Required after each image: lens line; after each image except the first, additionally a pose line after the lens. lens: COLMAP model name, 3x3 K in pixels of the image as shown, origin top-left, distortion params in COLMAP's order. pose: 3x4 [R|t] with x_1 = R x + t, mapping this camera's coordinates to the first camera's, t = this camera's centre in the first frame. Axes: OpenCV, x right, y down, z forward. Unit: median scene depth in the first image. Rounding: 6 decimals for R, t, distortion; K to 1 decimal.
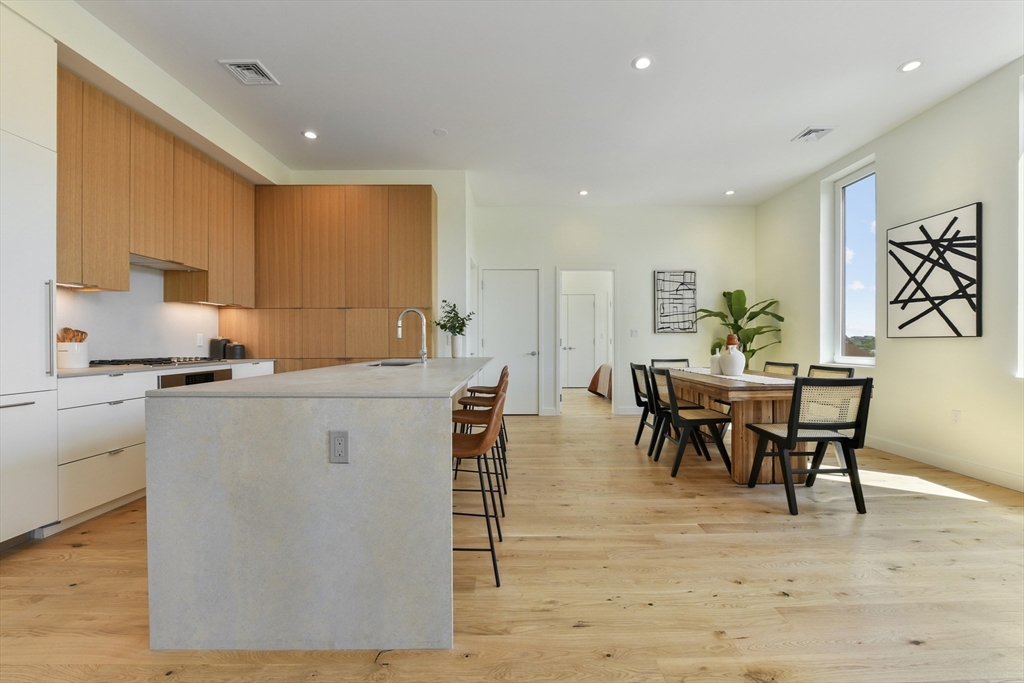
lens RADIAL K [[412.3, 0, 520.4], [0, 412.3, 344.2], [0, 0, 1]] dist [-0.007634, -0.001178]
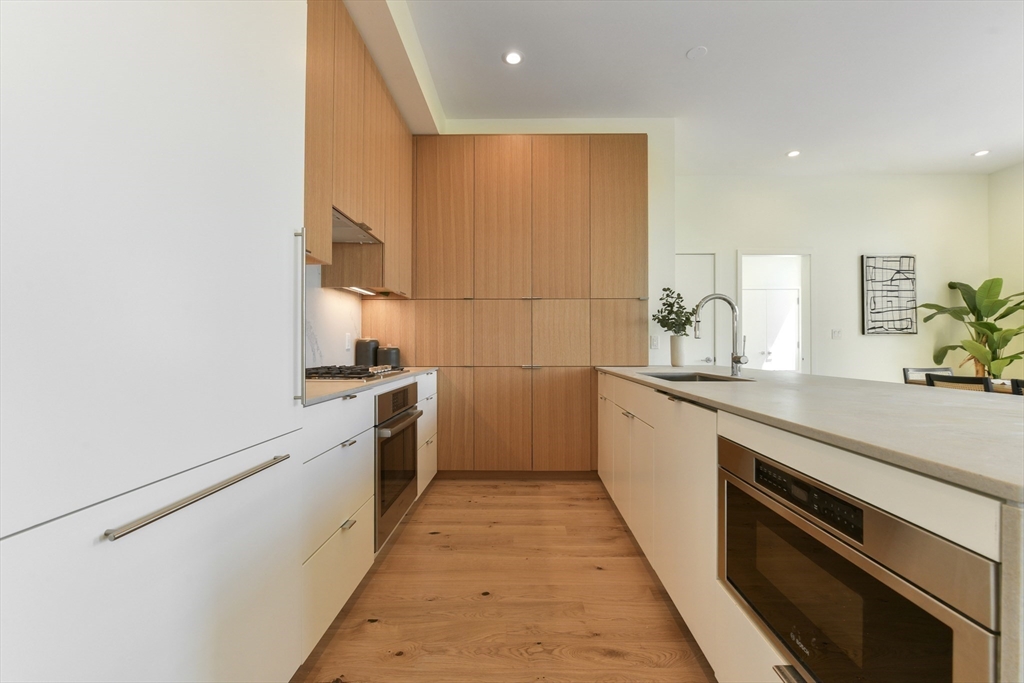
lens RADIAL K [[437.1, 0, 520.2], [0, 437.1, 342.2], [0, 0, 1]] dist [-0.010740, -0.000549]
pose [[0.999785, 0.001658, -0.020659, -0.430743], [-0.001942, 0.999904, -0.013702, 0.001352], [0.020634, 0.013739, 0.999693, 0.213356]]
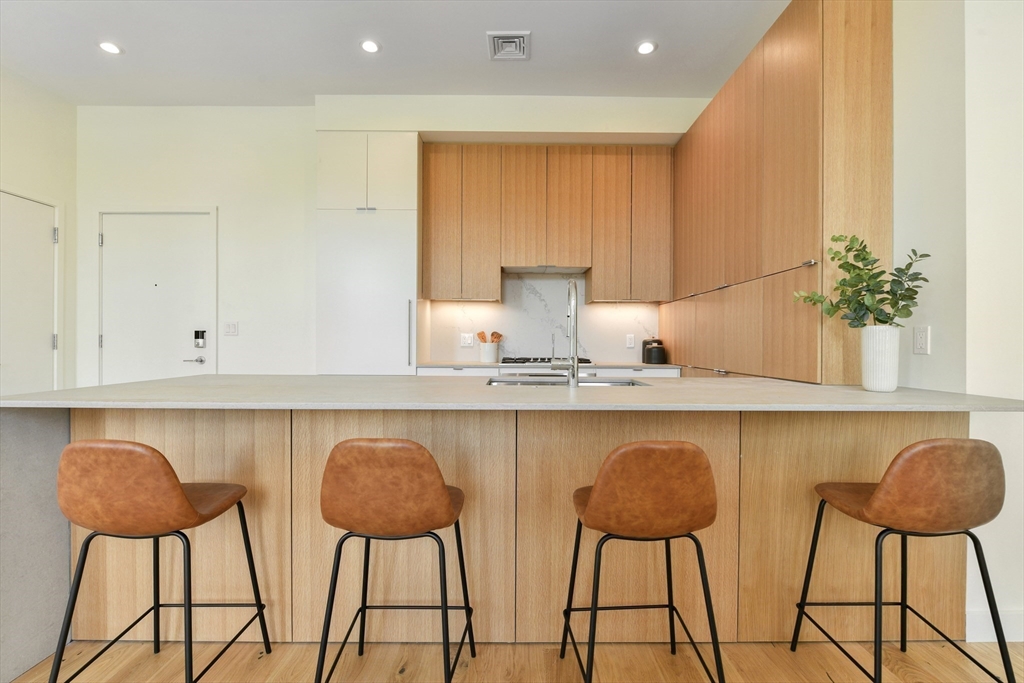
lens RADIAL K [[456.2, 0, 515.4], [0, 456.2, 335.9], [0, 0, 1]] dist [-0.003867, -0.000043]
pose [[-0.008269, -0.010189, -0.999914, 0.234761], [-0.009166, 0.999907, -0.010113, -0.008525], [0.999924, 0.009081, -0.008361, 0.705006]]
